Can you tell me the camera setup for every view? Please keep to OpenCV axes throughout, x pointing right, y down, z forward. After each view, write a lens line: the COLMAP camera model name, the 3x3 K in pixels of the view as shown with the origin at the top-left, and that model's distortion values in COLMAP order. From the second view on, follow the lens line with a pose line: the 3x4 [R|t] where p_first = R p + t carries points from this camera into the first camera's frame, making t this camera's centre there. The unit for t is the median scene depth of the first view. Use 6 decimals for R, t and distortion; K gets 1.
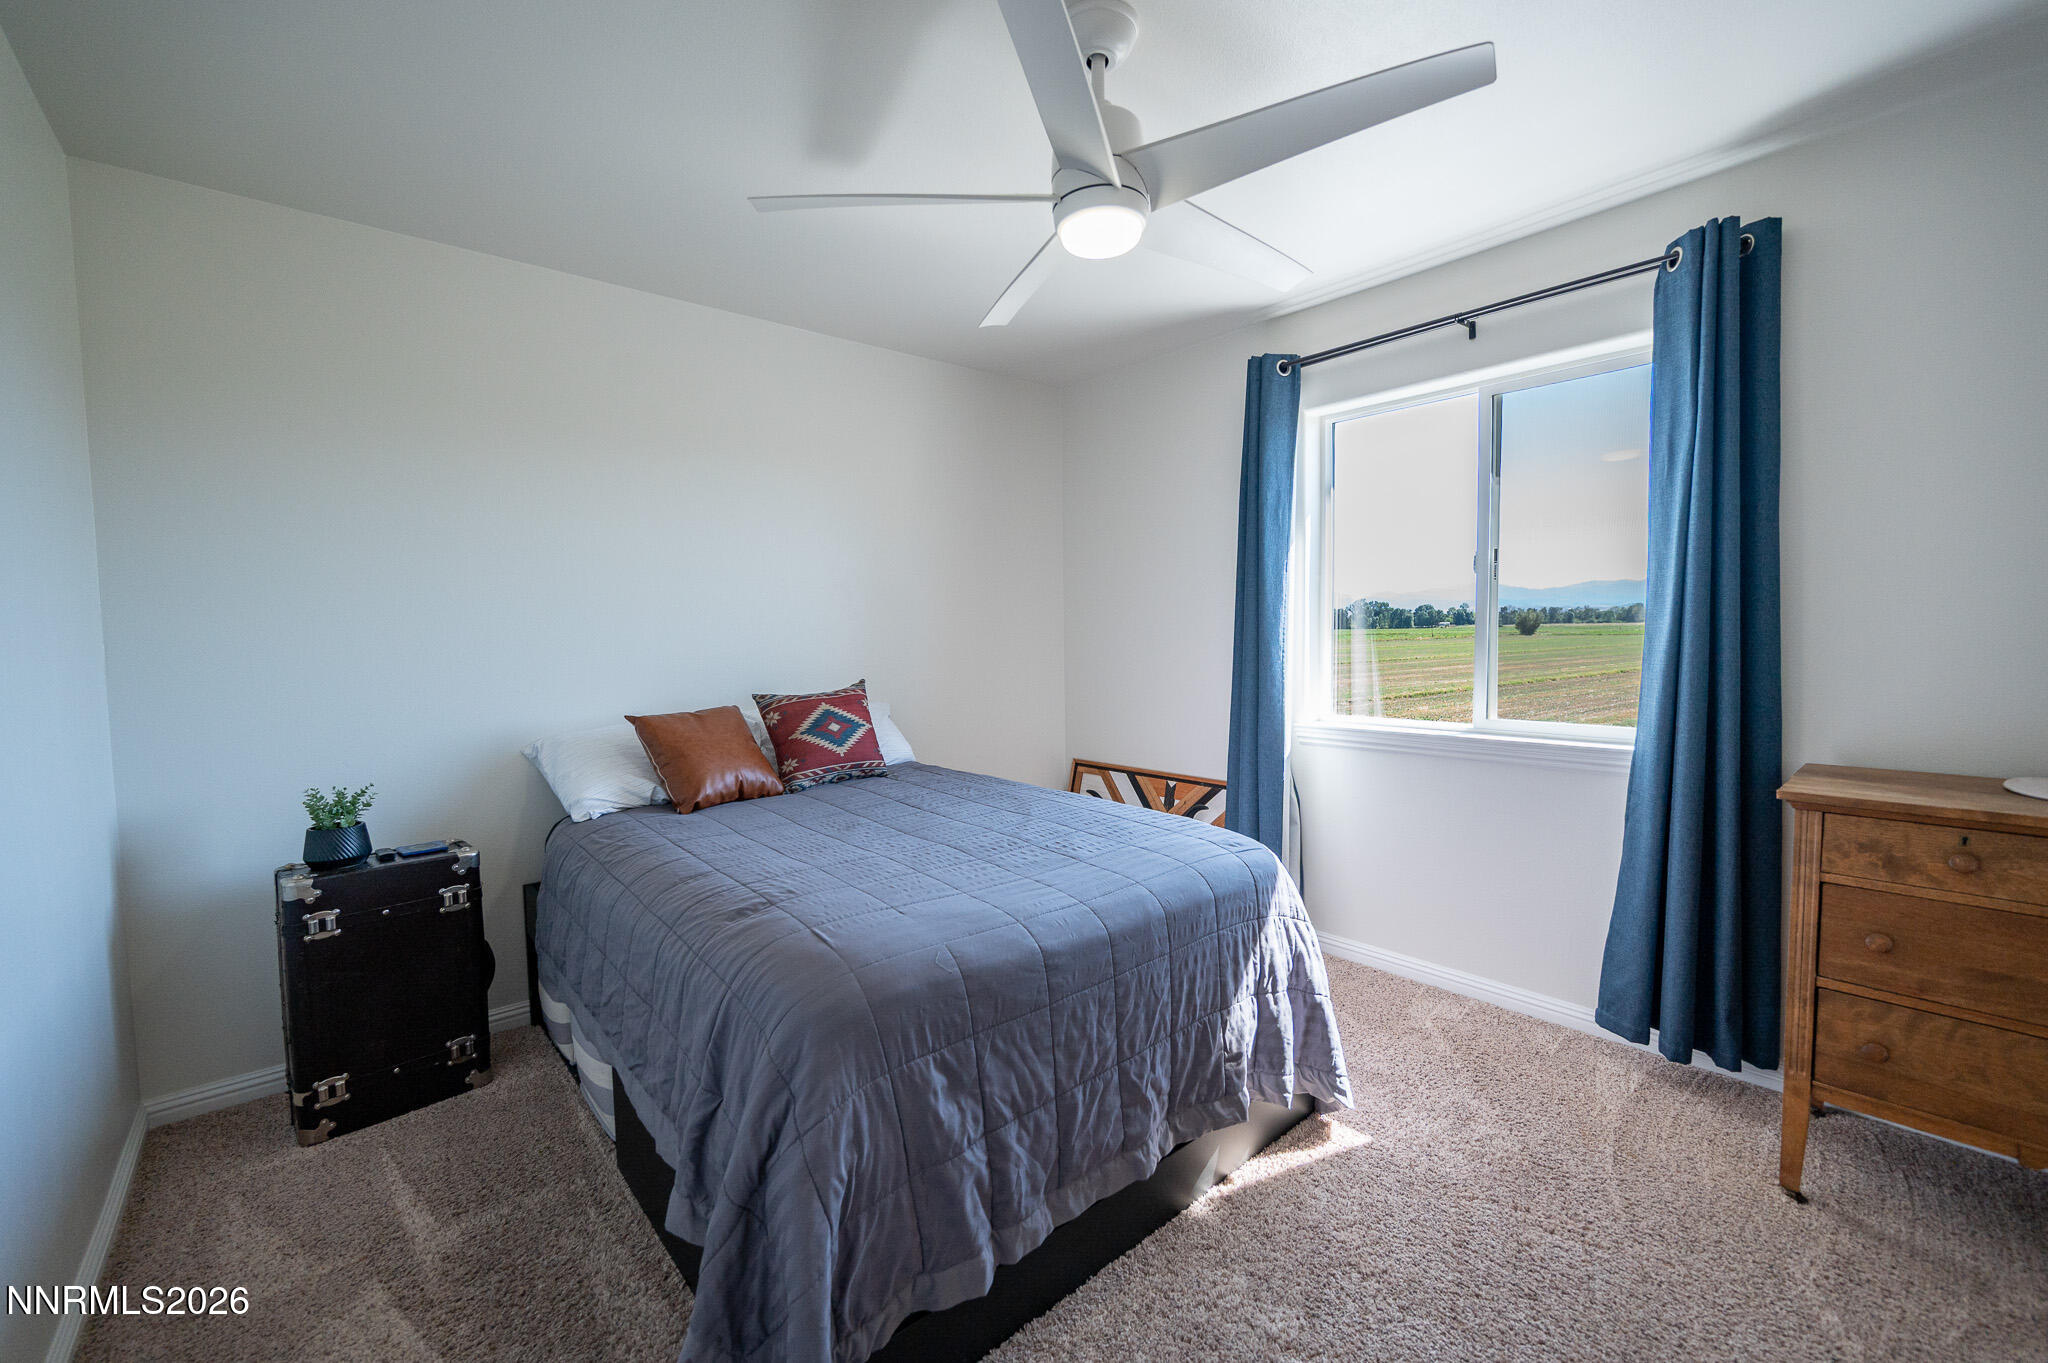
lens RADIAL K [[815.9, 0, 1018.3], [0, 815.9, 677.9], [0, 0, 1]] dist [-0.002209, -0.000050]
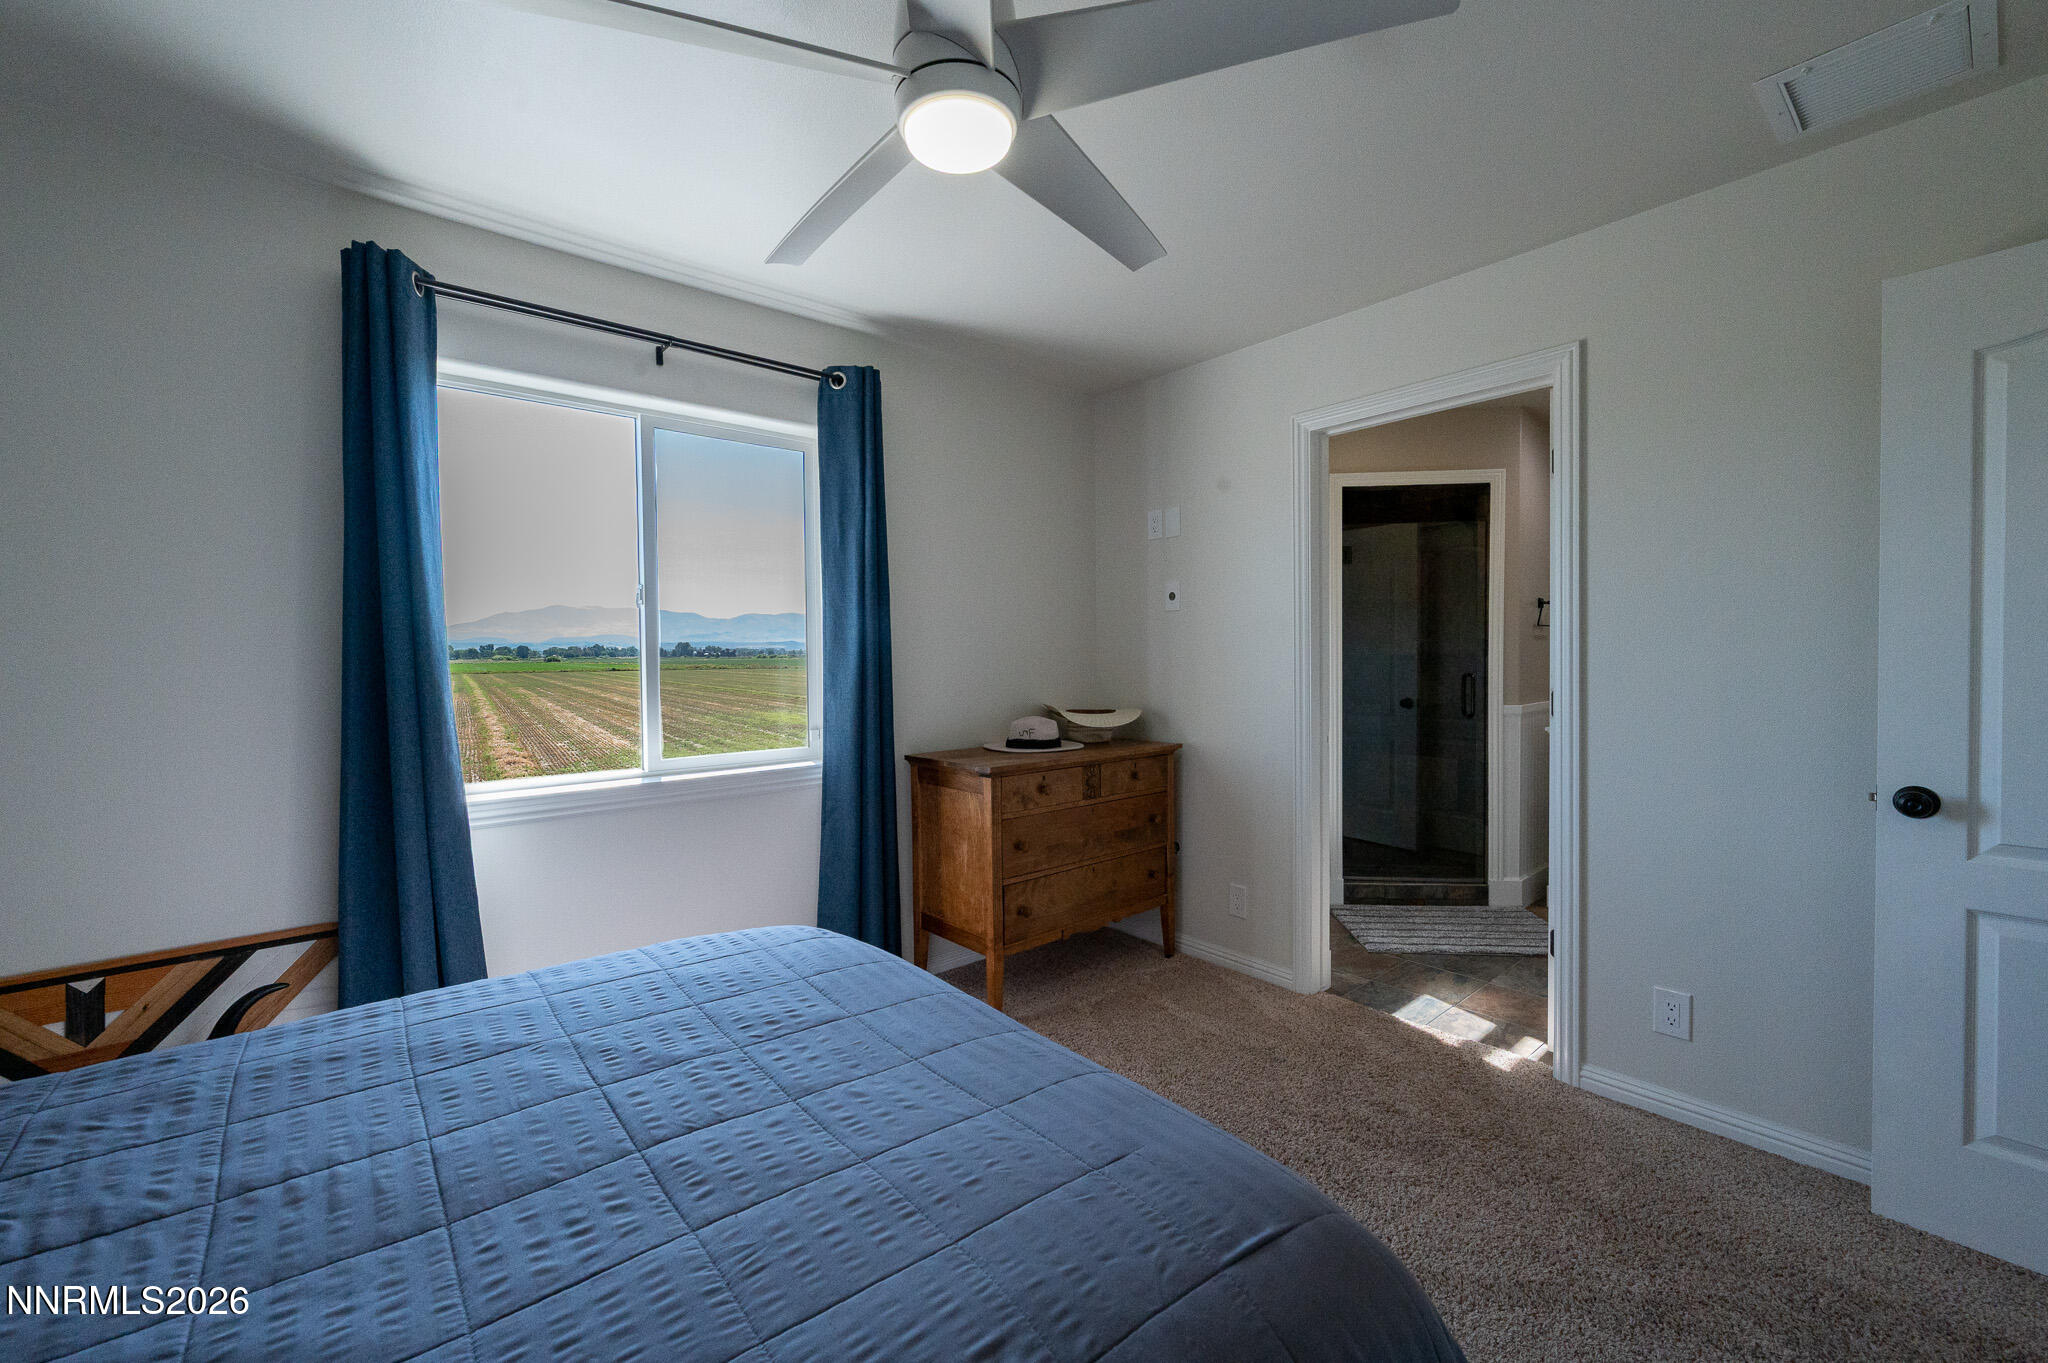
lens RADIAL K [[815.9, 0, 1018.3], [0, 815.9, 677.9], [0, 0, 1]] dist [-0.002209, -0.000050]
pose [[0.007984, -0.015134, 0.999854, -0.410725], [0.066747, 0.997664, 0.014568, -0.033890], [-0.997738, 0.066621, 0.008975, 0.603701]]
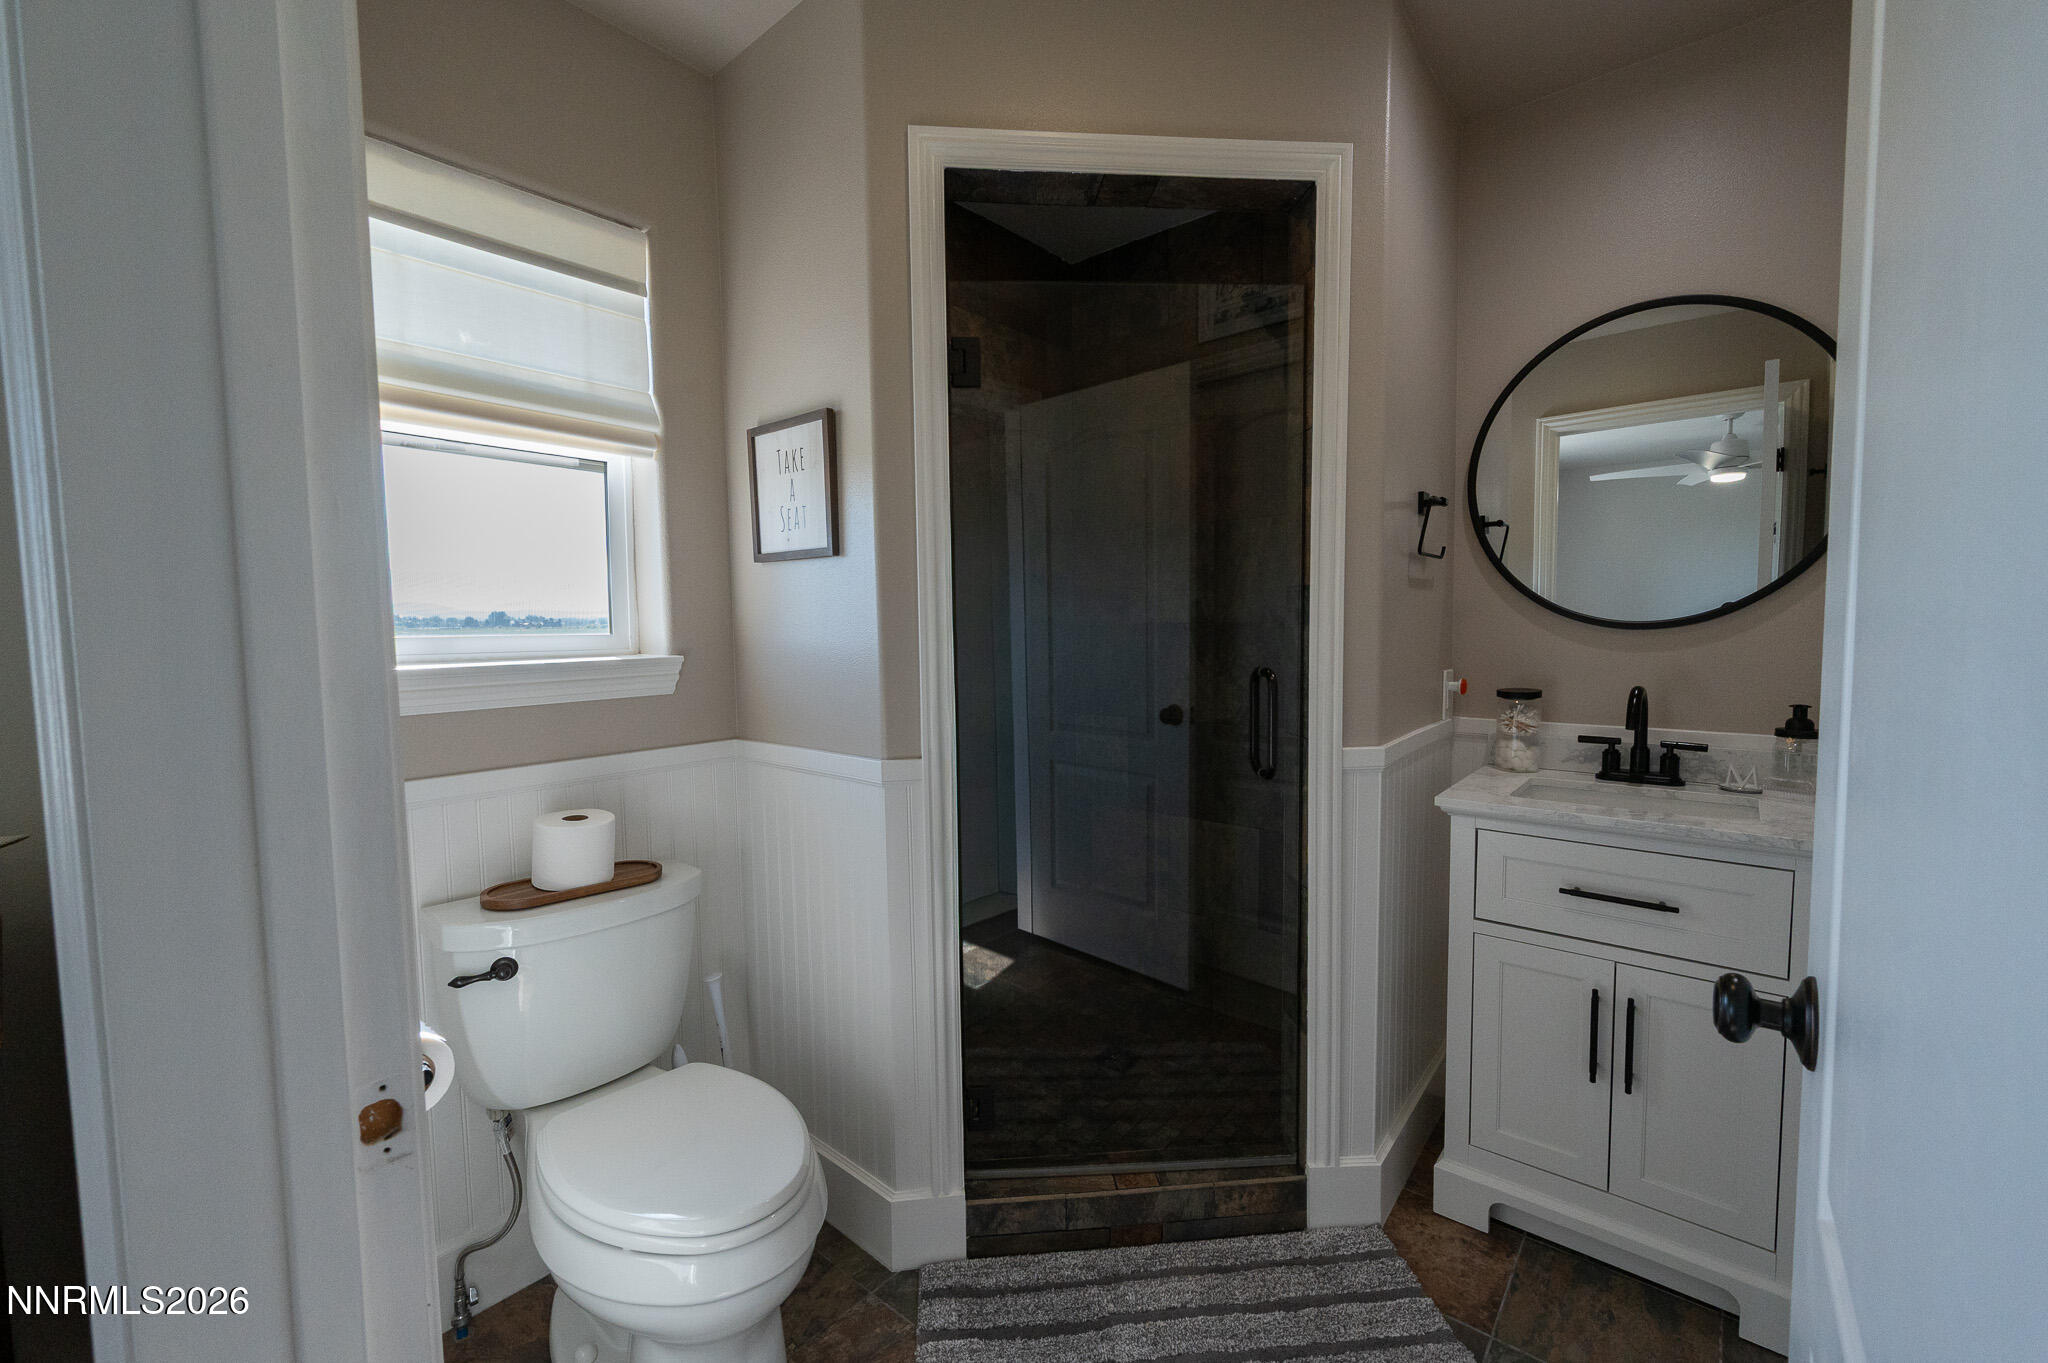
lens RADIAL K [[815.9, 0, 1018.3], [0, 815.9, 677.9], [0, 0, 1]] dist [-0.002209, -0.000050]
pose [[-0.151619, -0.052732, 0.987031, -0.379406], [0.072090, 0.995327, 0.064249, -0.033098], [-0.985807, 0.080897, -0.147109, 0.585492]]
